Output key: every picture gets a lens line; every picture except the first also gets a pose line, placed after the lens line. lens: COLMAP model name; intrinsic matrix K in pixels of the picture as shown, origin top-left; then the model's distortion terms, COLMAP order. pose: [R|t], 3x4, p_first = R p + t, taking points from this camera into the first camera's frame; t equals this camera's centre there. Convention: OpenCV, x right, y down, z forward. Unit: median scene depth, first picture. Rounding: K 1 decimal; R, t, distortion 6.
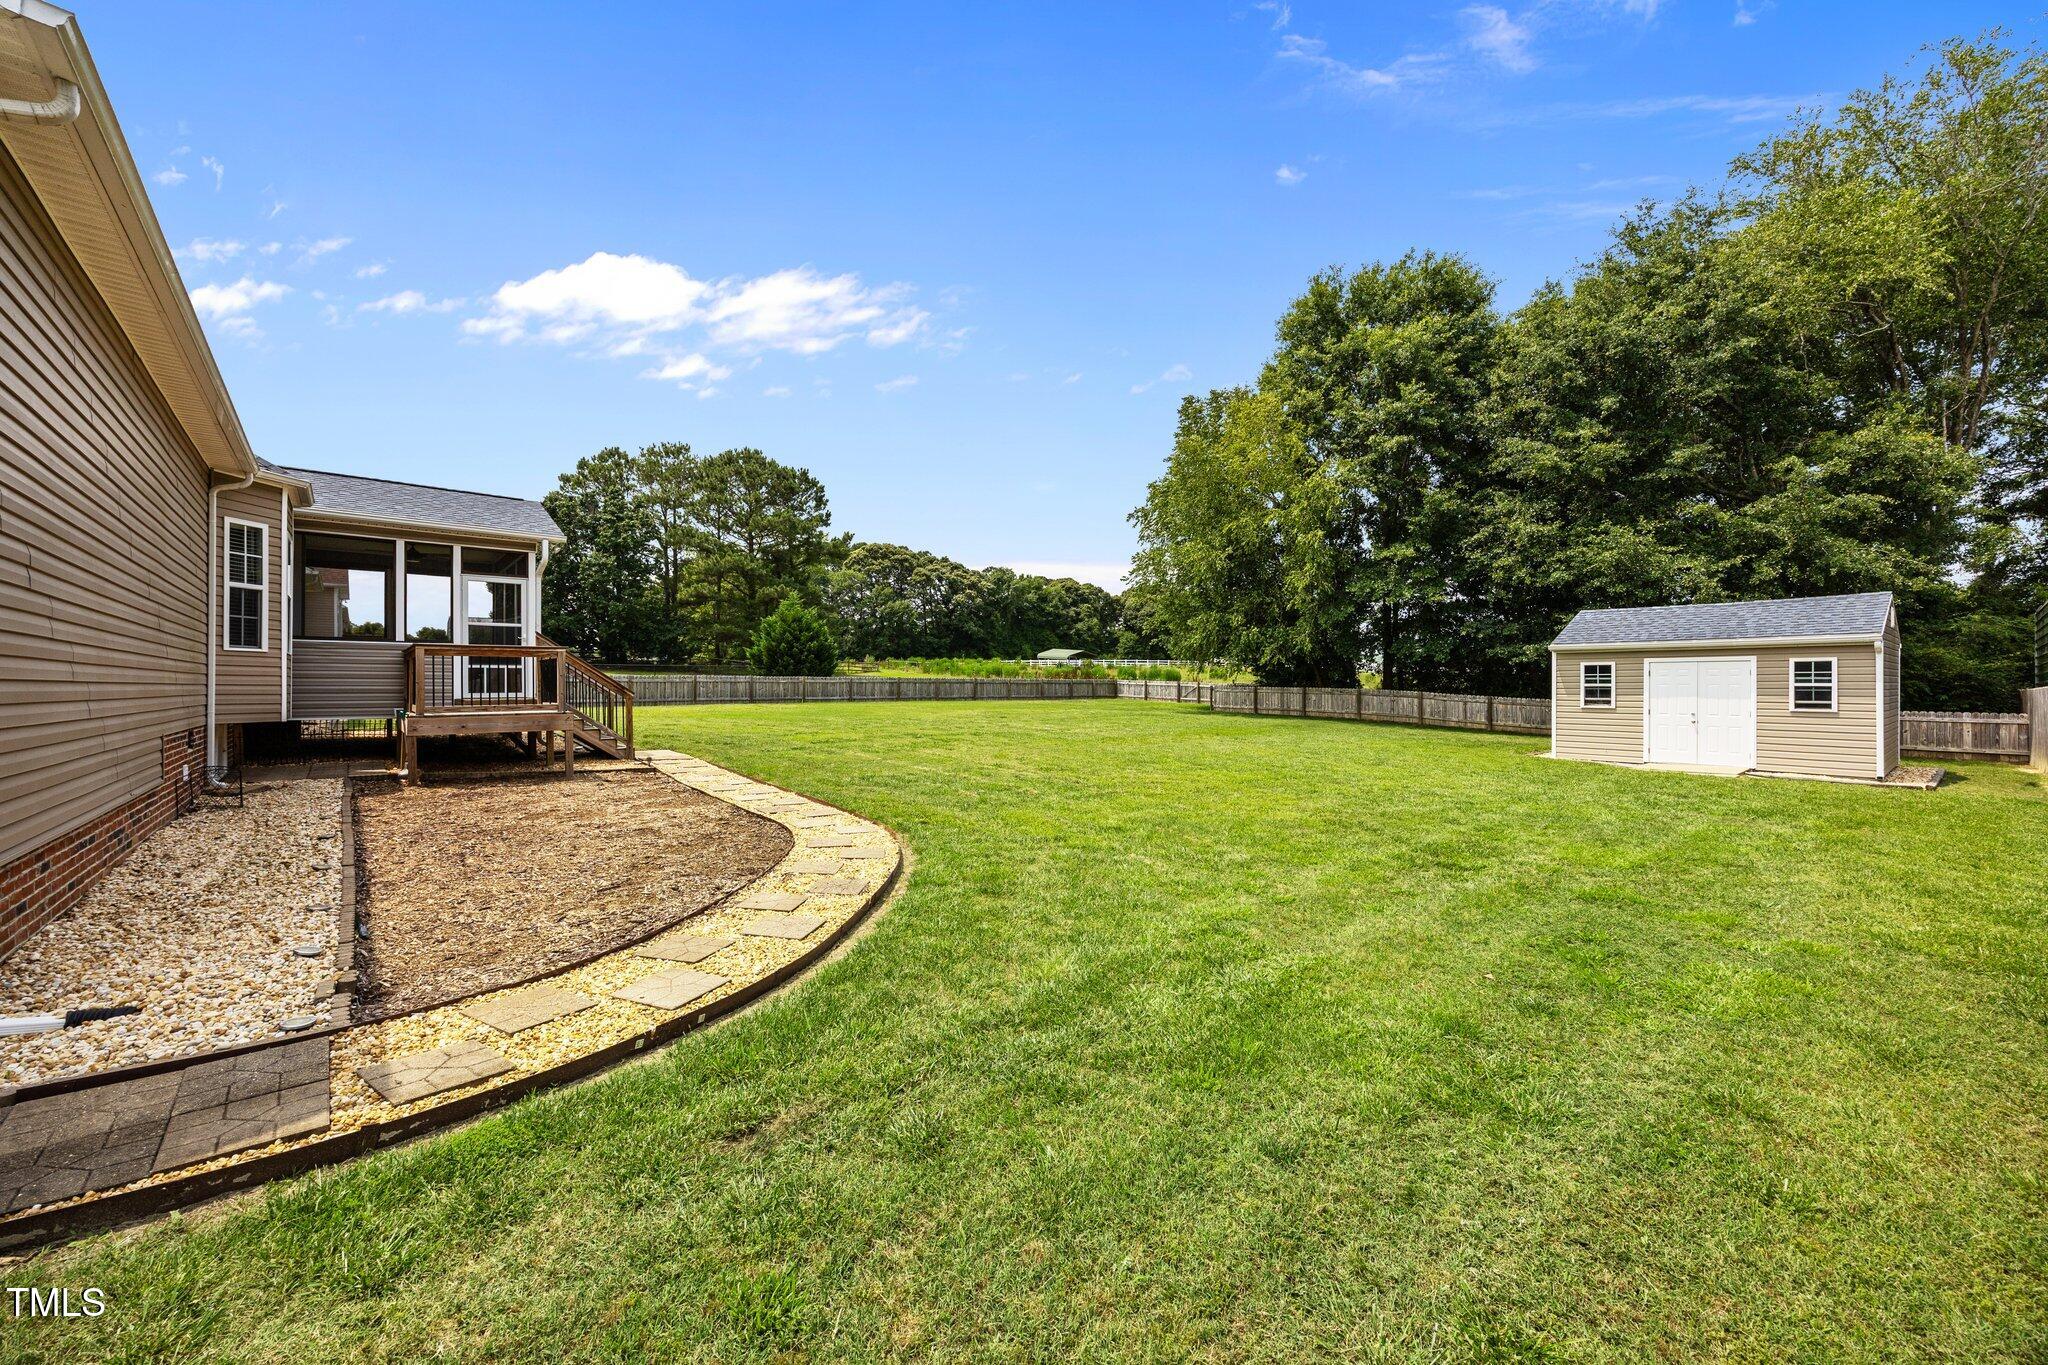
lens RADIAL K [[785.5, 0, 1024.0], [0, 785.5, 682.5], [0, 0, 1]] dist [-0.000053, -0.000009]
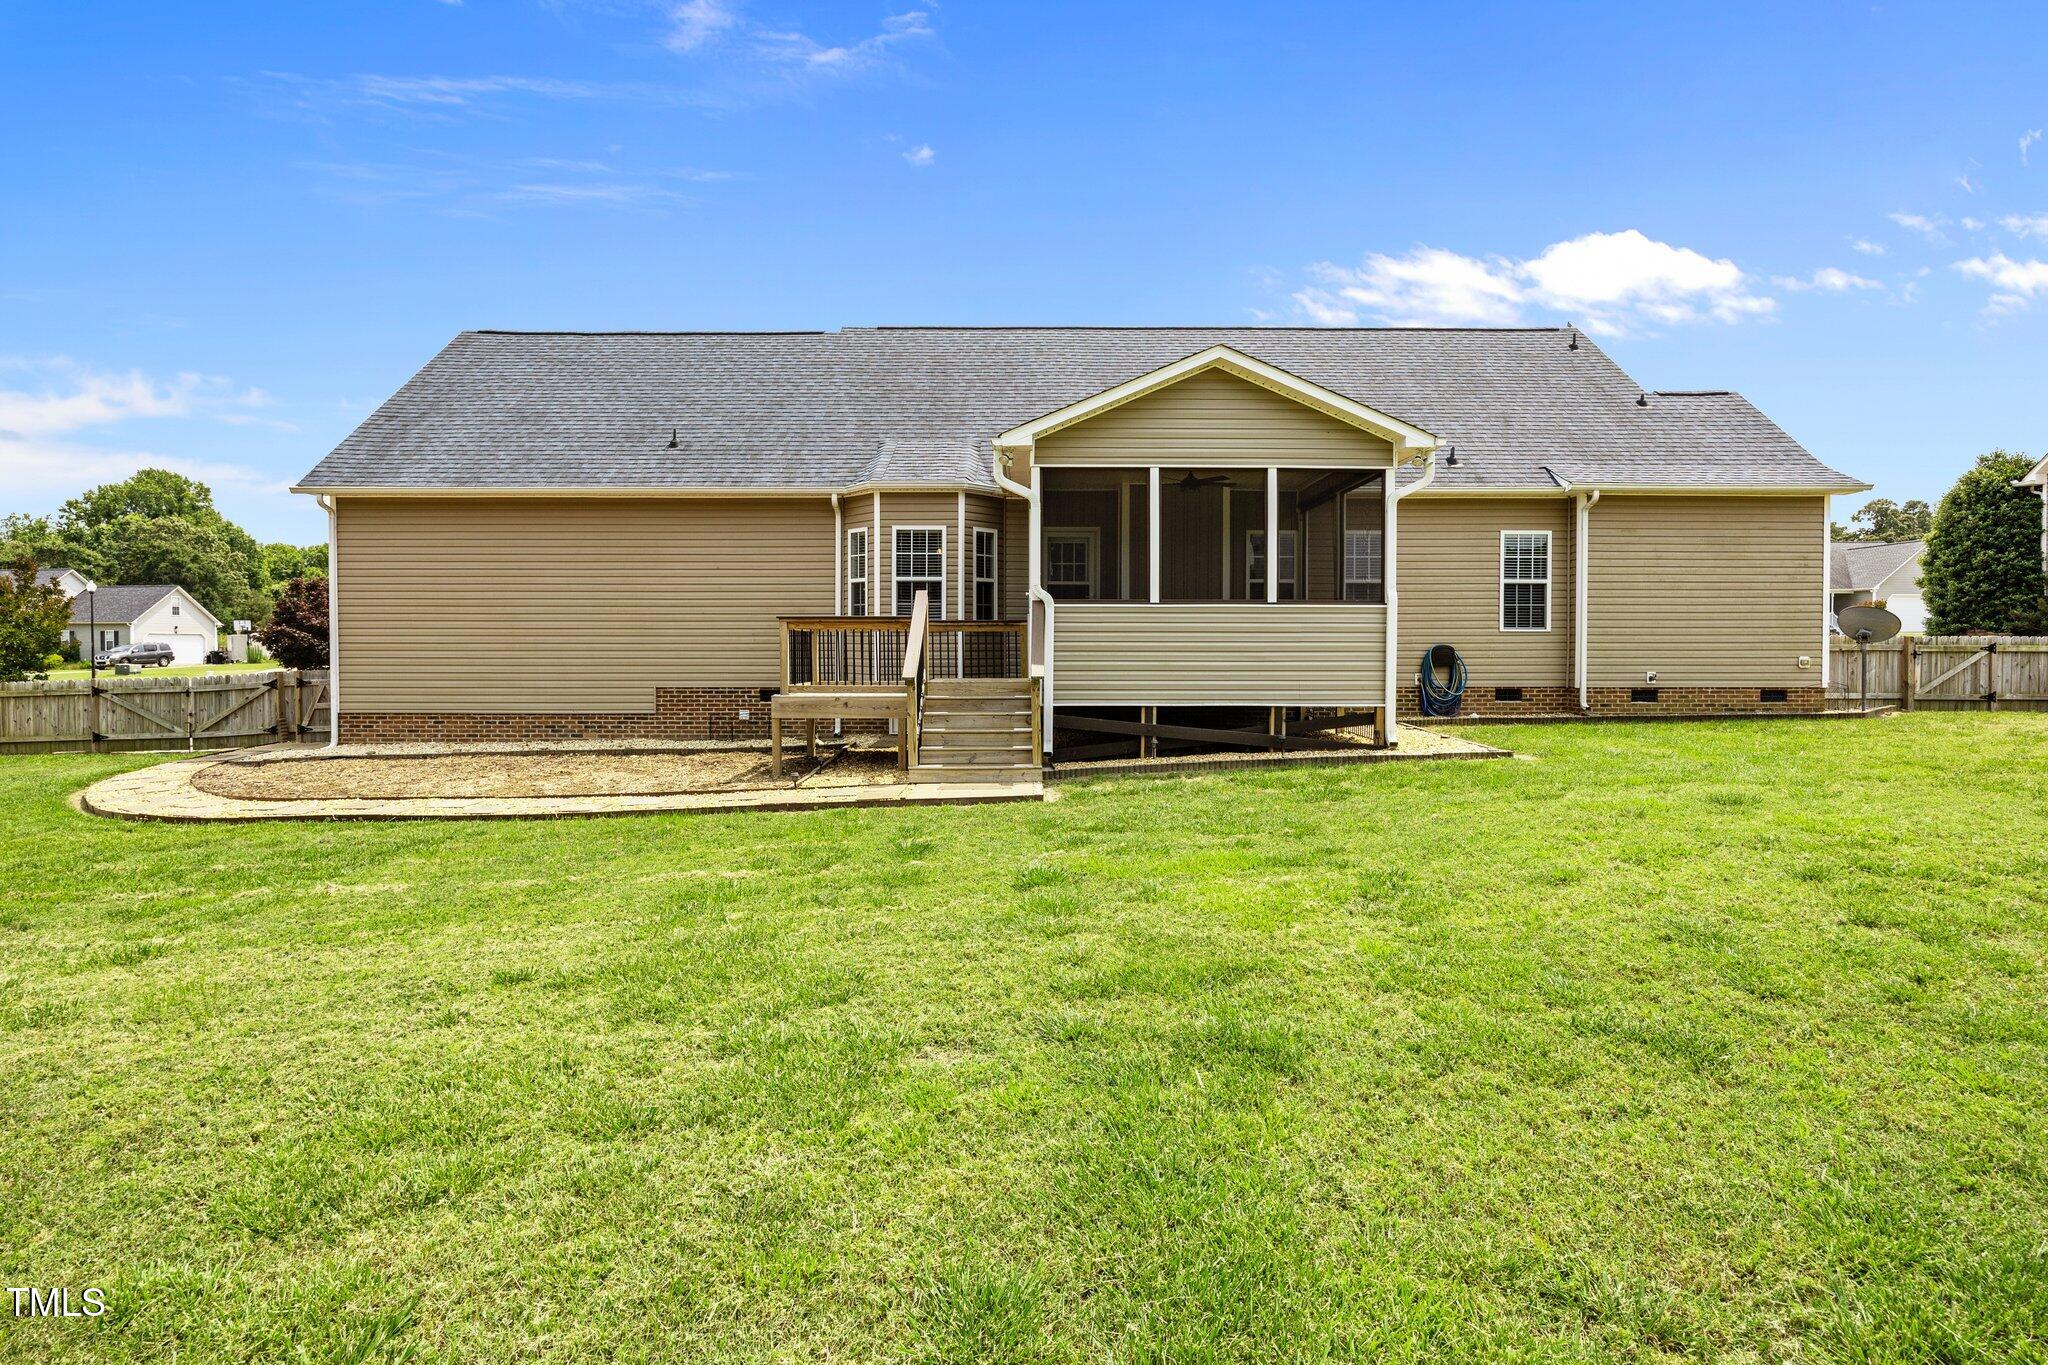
lens RADIAL K [[990.7, 0, 1029.9], [0, 990.7, 667.0], [0, 0, 1]] dist [-0.011005, 0.000052]
pose [[-0.649115, 0.012657, -0.760585, 0.031238], [-0.000261, 0.999858, 0.016861, -0.007126], [0.760690, 0.011143, -0.649019, 1.572834]]
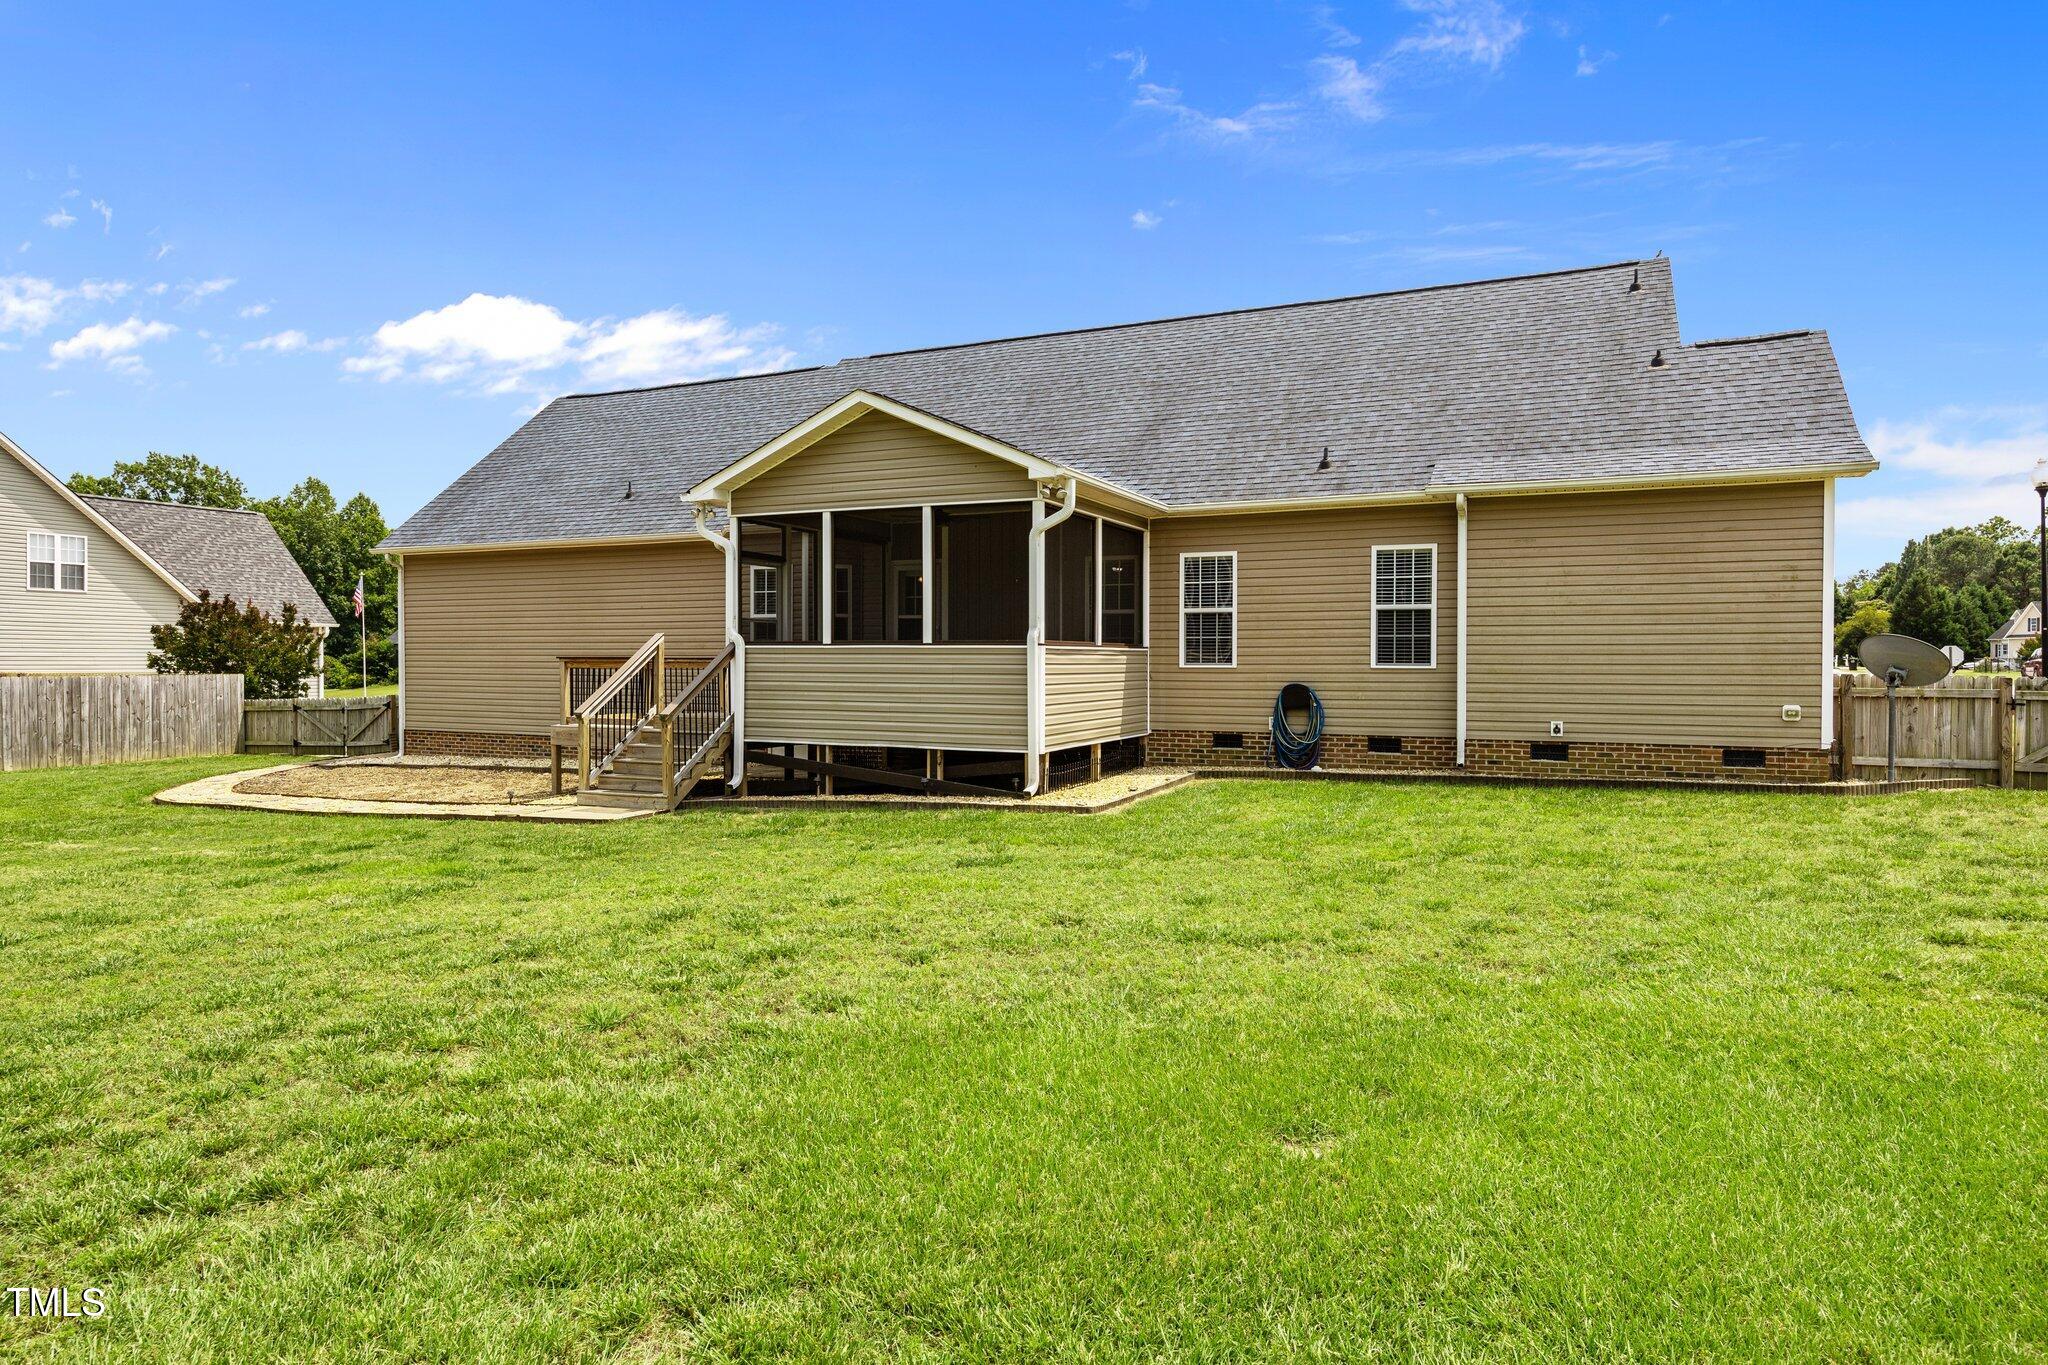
lens RADIAL K [[1188.9, 0, 1024.0], [0, 1188.9, 682.5], [0, 0, 1]] dist [-0.003627, -0.000251]
pose [[-0.909744, 0.002431, -0.415162, -0.417311], [-0.004117, 0.999881, 0.014877, -0.030758], [0.415149, 0.015244, -0.909626, 2.136109]]
